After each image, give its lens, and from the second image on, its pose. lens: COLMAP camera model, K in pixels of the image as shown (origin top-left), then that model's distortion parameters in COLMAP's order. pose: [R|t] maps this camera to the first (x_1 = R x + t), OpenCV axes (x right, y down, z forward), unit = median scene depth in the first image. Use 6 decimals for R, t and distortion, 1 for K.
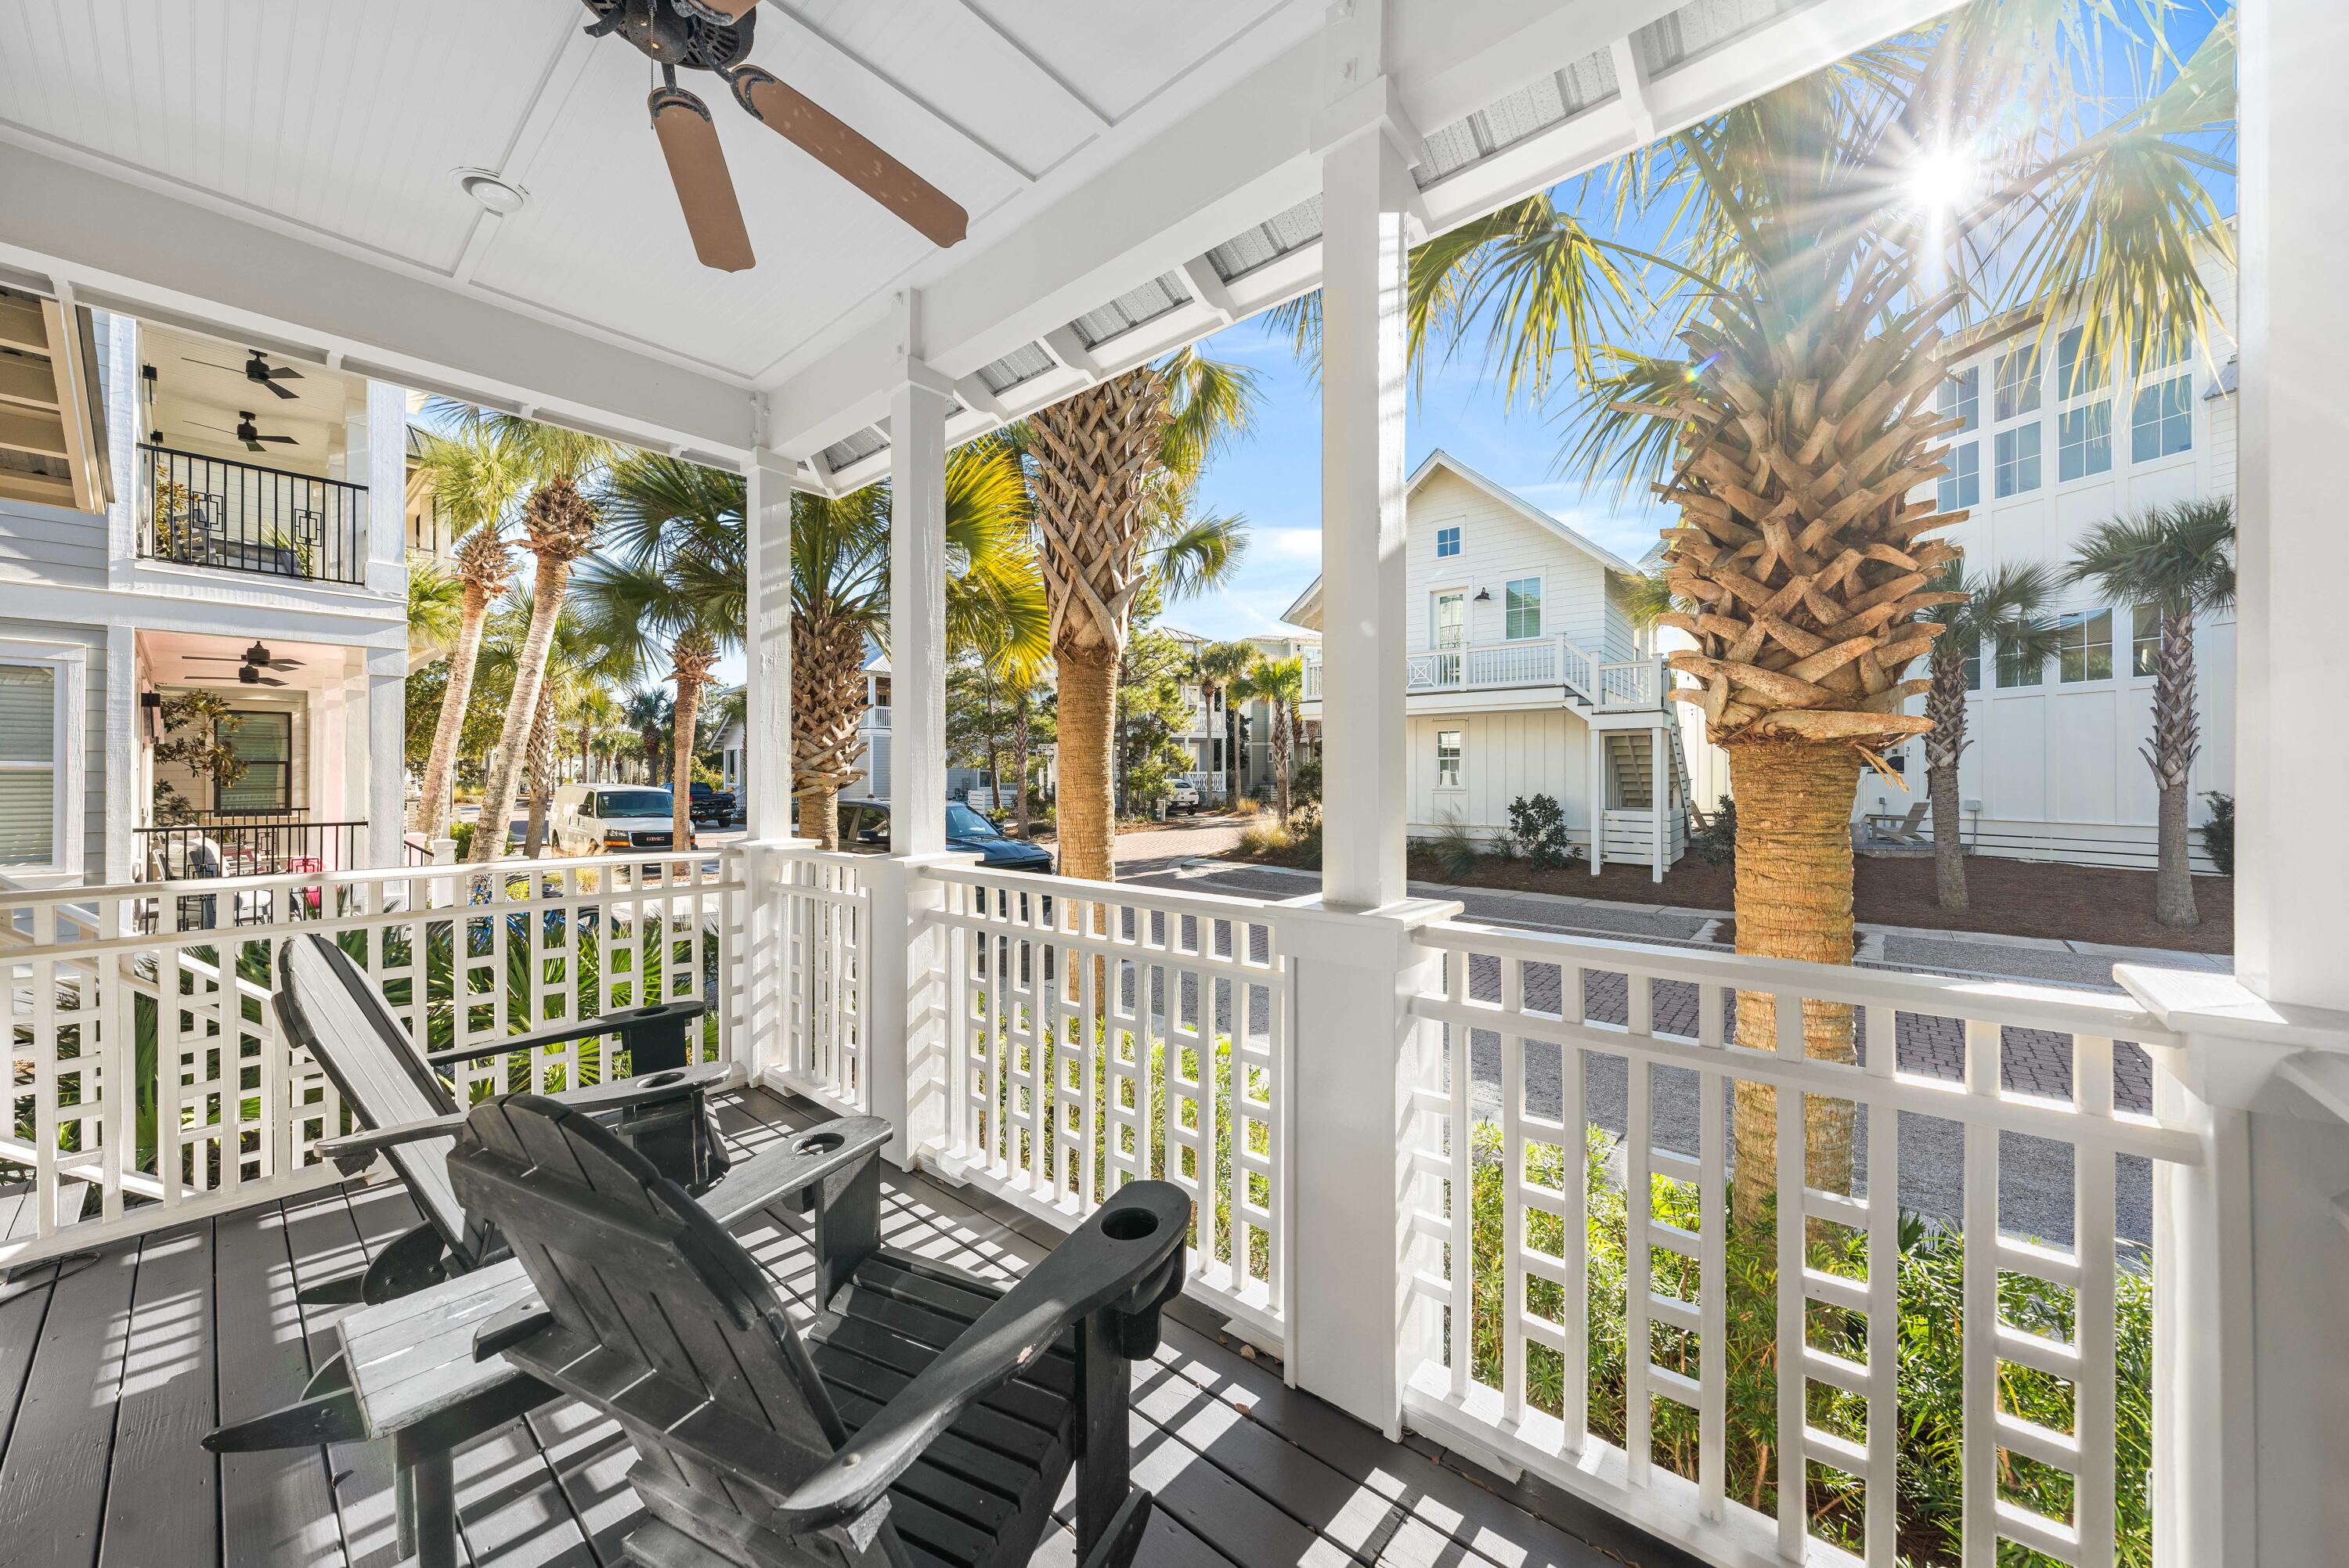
lens RADIAL K [[840.1, 0, 1174.5], [0, 840.1, 784.0], [0, 0, 1]] dist [-0.000329, -0.000049]
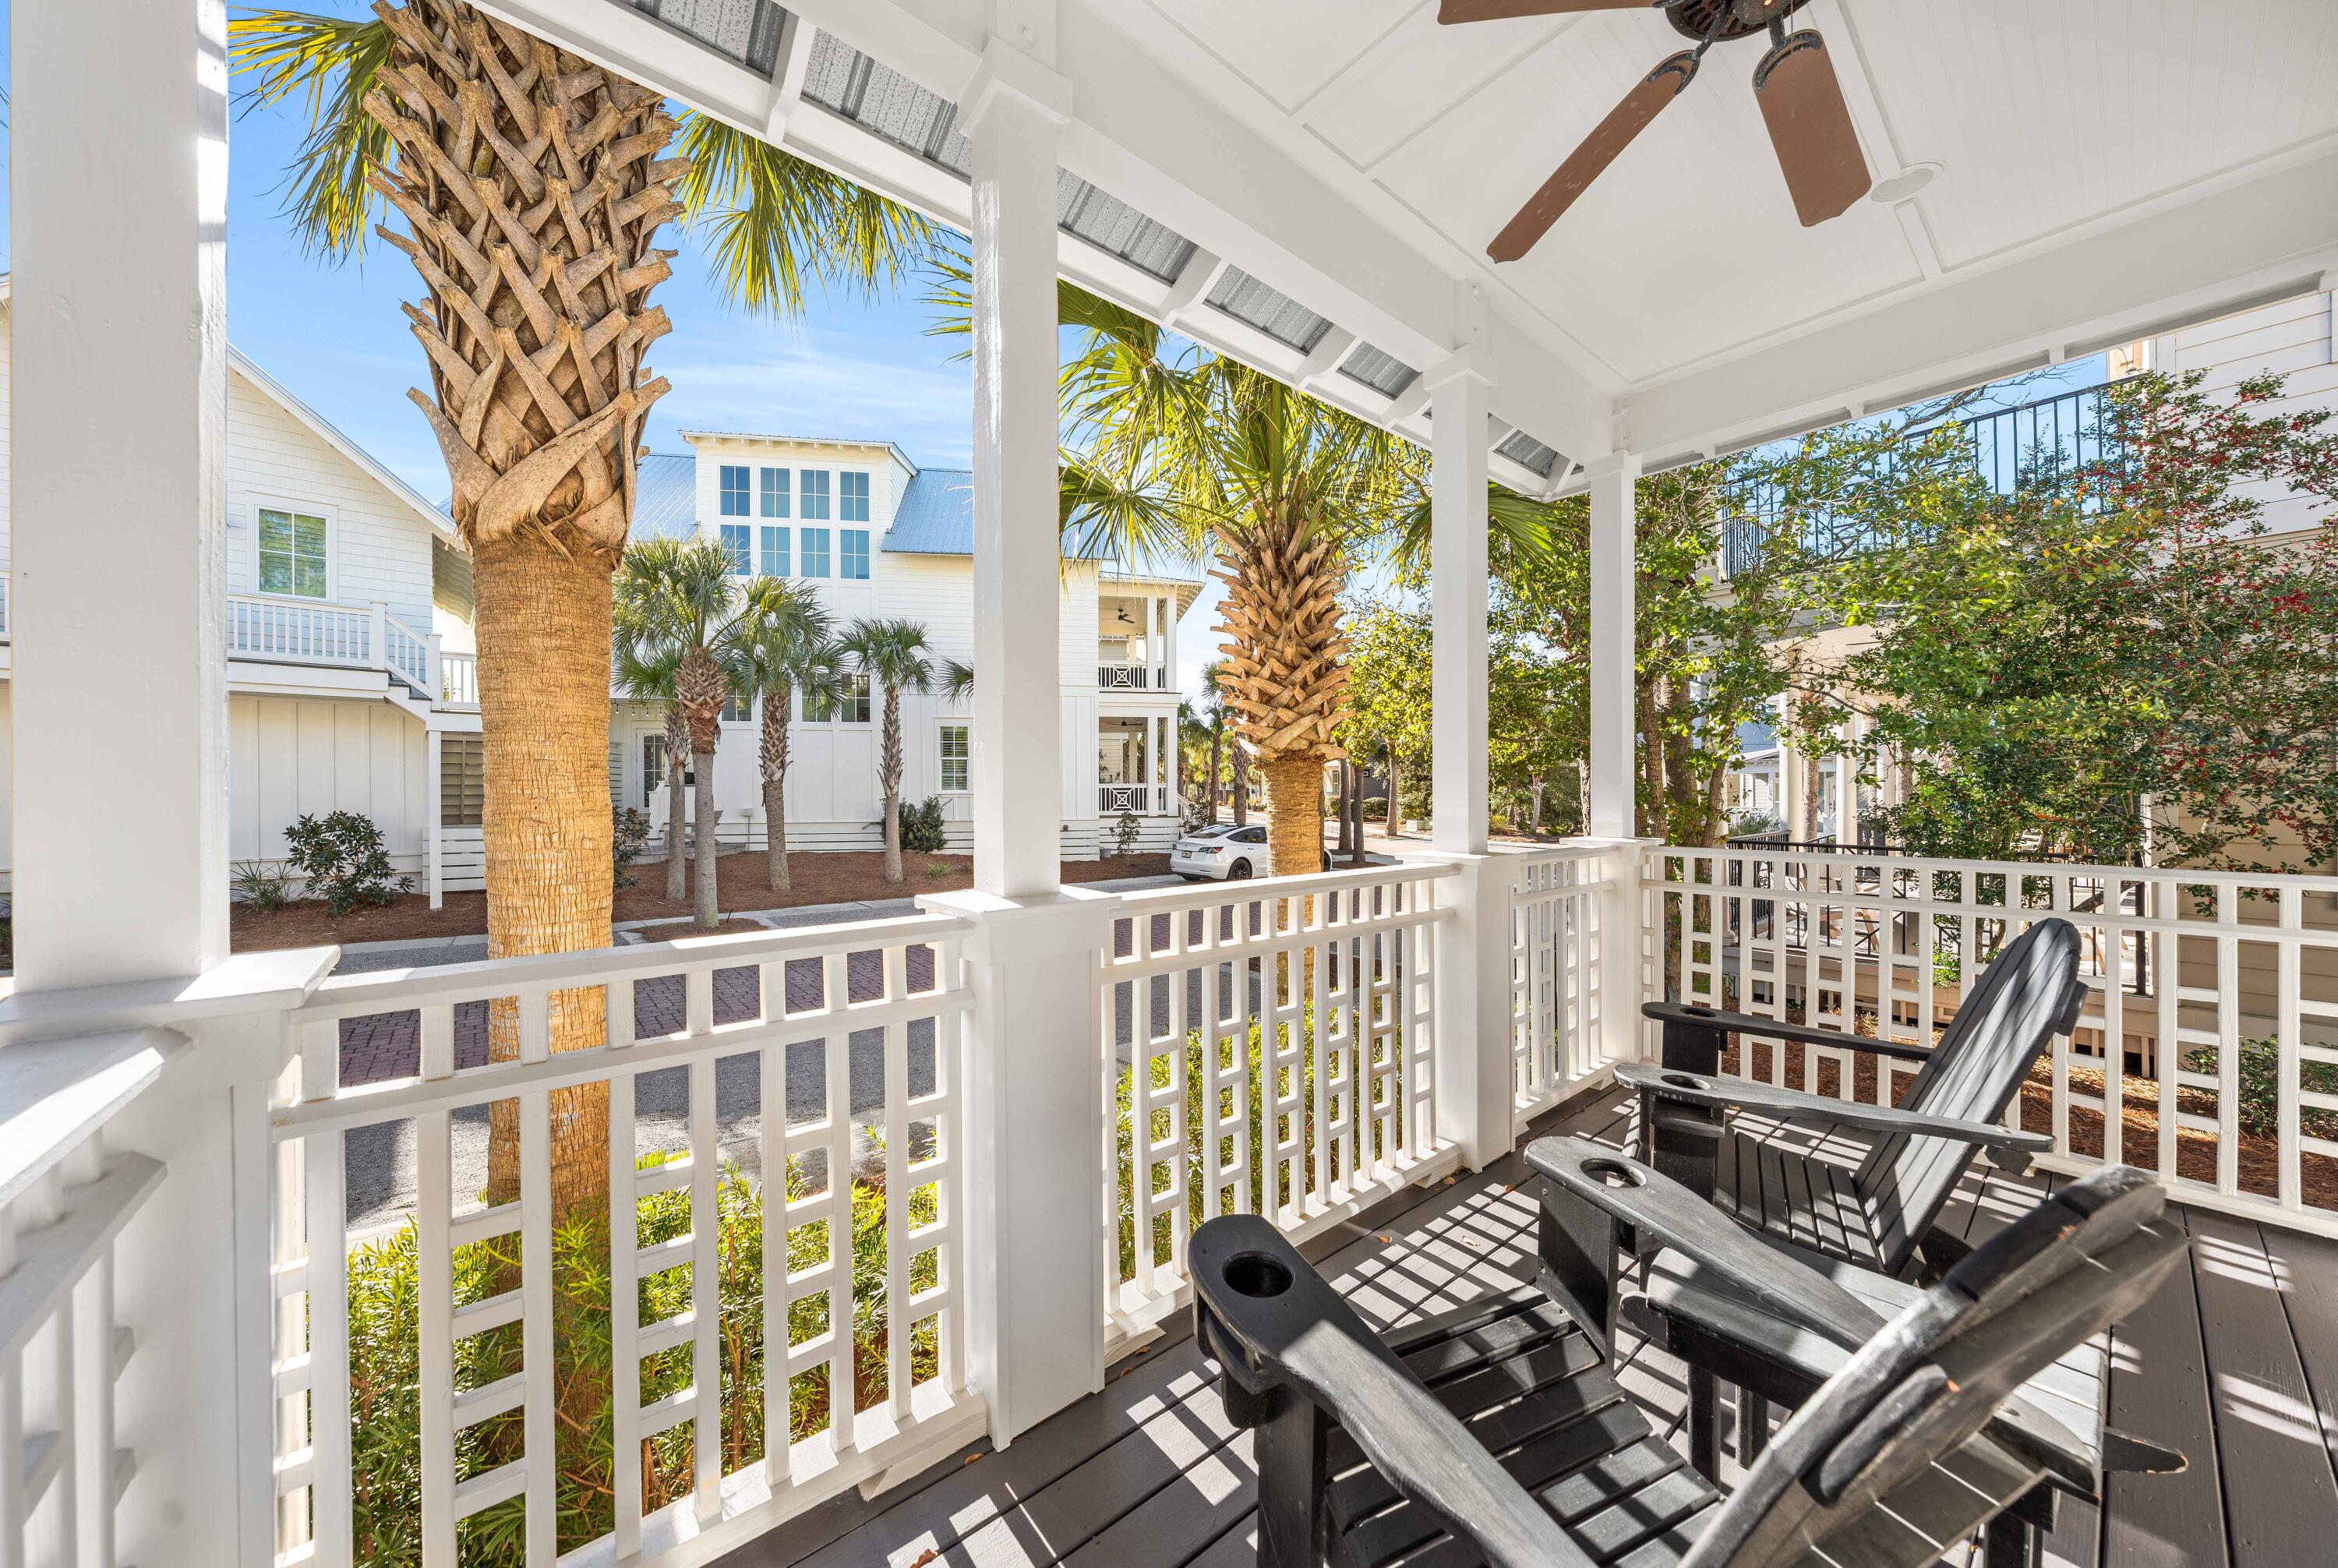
lens RADIAL K [[820.5, 0, 1171.2], [0, 820.5, 760.4], [0, 0, 1]] dist [0.001197, 0.000072]
pose [[0.148794, 0.041153, 0.988012, -0.183784], [0.014194, 0.998942, -0.043746, 0.009697], [-0.988766, 0.020533, 0.148052, 0.176385]]
